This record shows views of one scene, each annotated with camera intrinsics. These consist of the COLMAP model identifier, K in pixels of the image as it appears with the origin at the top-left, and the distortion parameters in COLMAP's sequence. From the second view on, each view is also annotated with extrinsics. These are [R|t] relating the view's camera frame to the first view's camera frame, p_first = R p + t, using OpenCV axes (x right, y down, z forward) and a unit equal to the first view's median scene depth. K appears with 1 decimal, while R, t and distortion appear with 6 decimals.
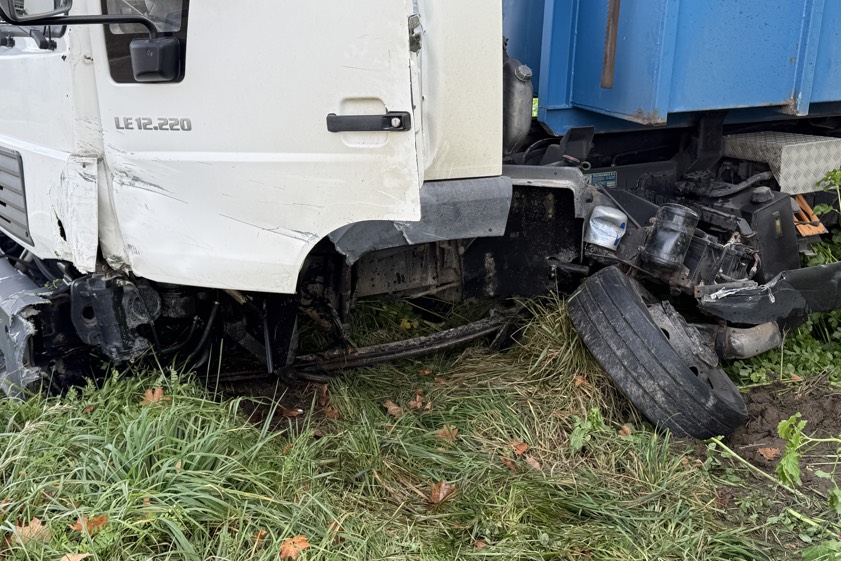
lens RADIAL K [[1011.2, 0, 420.0], [0, 1011.2, 279.6], [0, 0, 1]] dist [-0.026170, 0.000000]
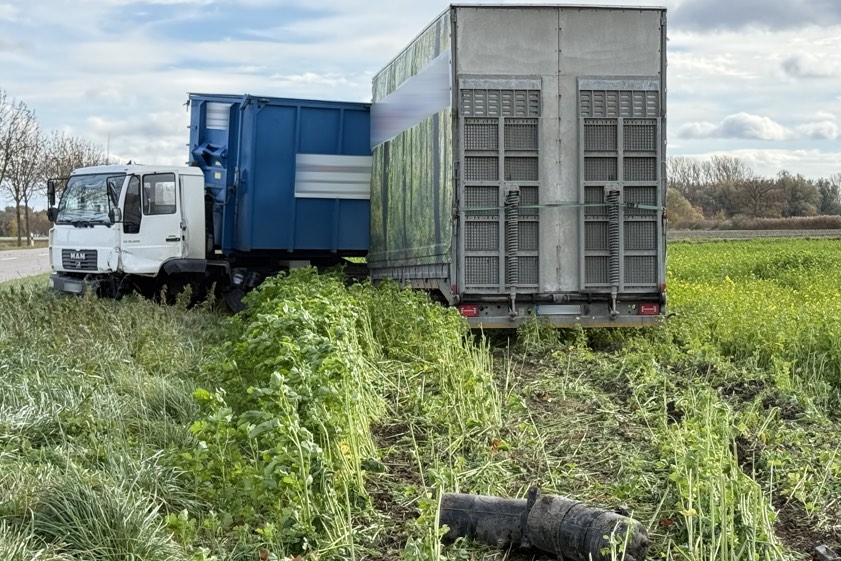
lens RADIAL K [[1554.1, 0, 420.3], [0, 1554.1, 280.4], [0, 0, 1]] dist [-0.036488, 0.000000]
pose [[0.996022, 0.019752, 0.086896, 0.493623], [0.000474, 0.973937, -0.226817, 1.740952], [-0.089111, 0.225956, 0.970053, -6.422745]]
